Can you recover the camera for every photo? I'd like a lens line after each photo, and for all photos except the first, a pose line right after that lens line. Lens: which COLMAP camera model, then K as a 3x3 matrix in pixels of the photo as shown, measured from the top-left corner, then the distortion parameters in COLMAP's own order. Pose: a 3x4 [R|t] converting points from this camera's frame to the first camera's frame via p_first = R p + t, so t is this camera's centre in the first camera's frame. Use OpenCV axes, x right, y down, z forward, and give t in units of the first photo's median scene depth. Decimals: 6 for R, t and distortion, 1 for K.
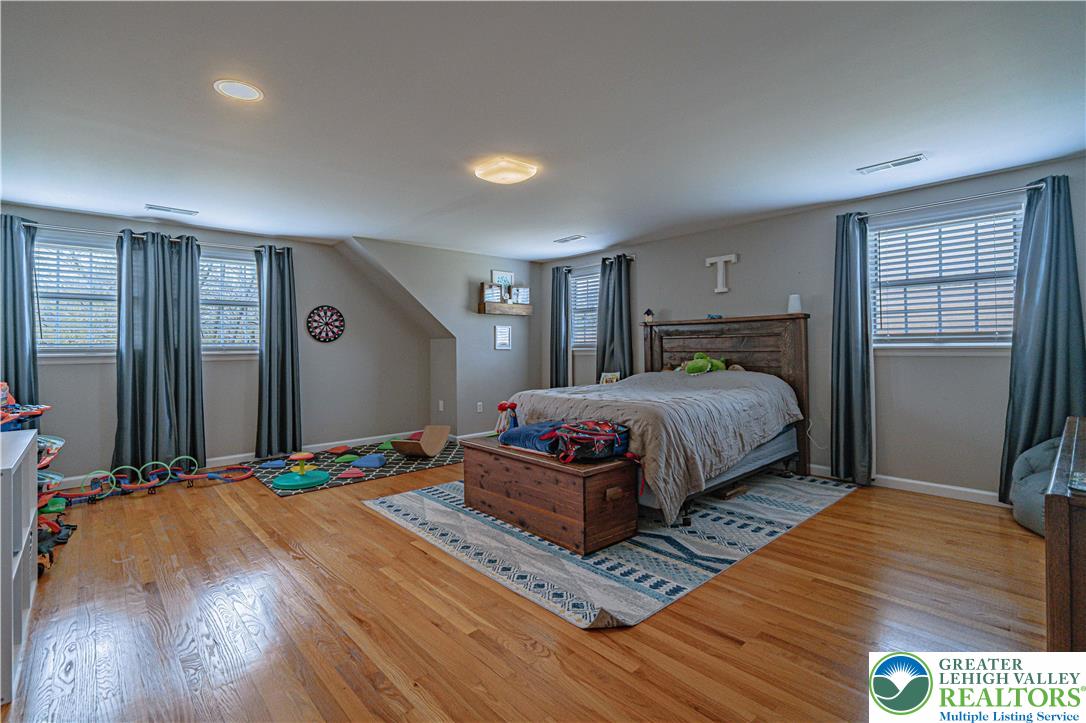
lens RADIAL K [[492.9, 0, 540.3], [0, 492.9, 358.4], [0, 0, 1]] dist [0.000080, 0.000781]
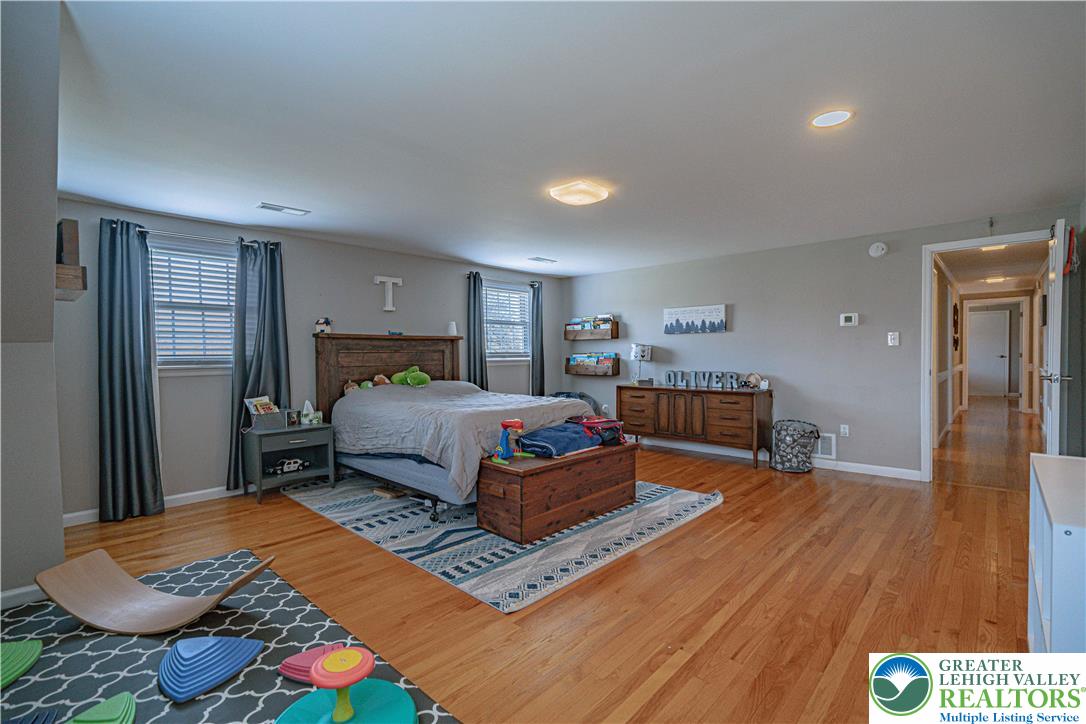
lens RADIAL K [[492.9, 0, 535.5], [0, 492.9, 359.3], [0, 0, 1]] dist [0.000080, 0.000781]
pose [[-0.071920, 0.011085, 0.997349, -1.033020], [0.041716, 0.999097, -0.008096, -0.008146], [-0.996538, 0.041023, -0.072318, 1.078086]]
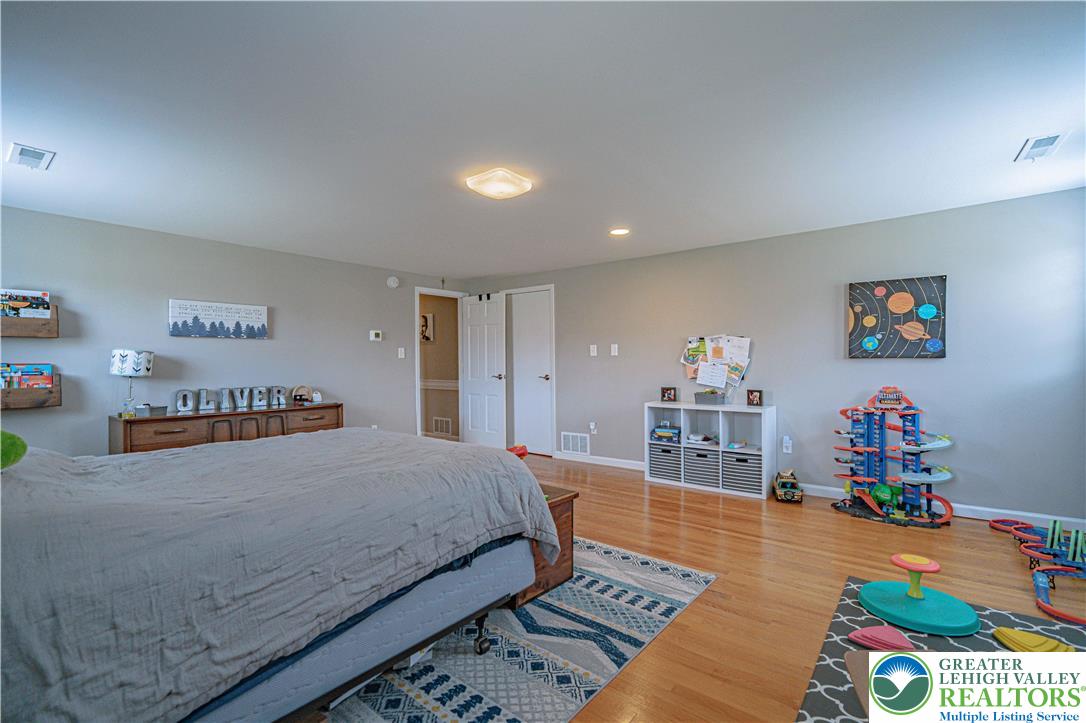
lens RADIAL K [[492.9, 0, 533.7], [0, 492.9, 360.7], [0, 0, 1]] dist [0.000080, 0.000781]
pose [[-0.989019, 0.029212, -0.144870, -0.000734], [0.024394, 0.999092, 0.034928, -0.054833], [0.145759, 0.031010, -0.988834, 1.791124]]
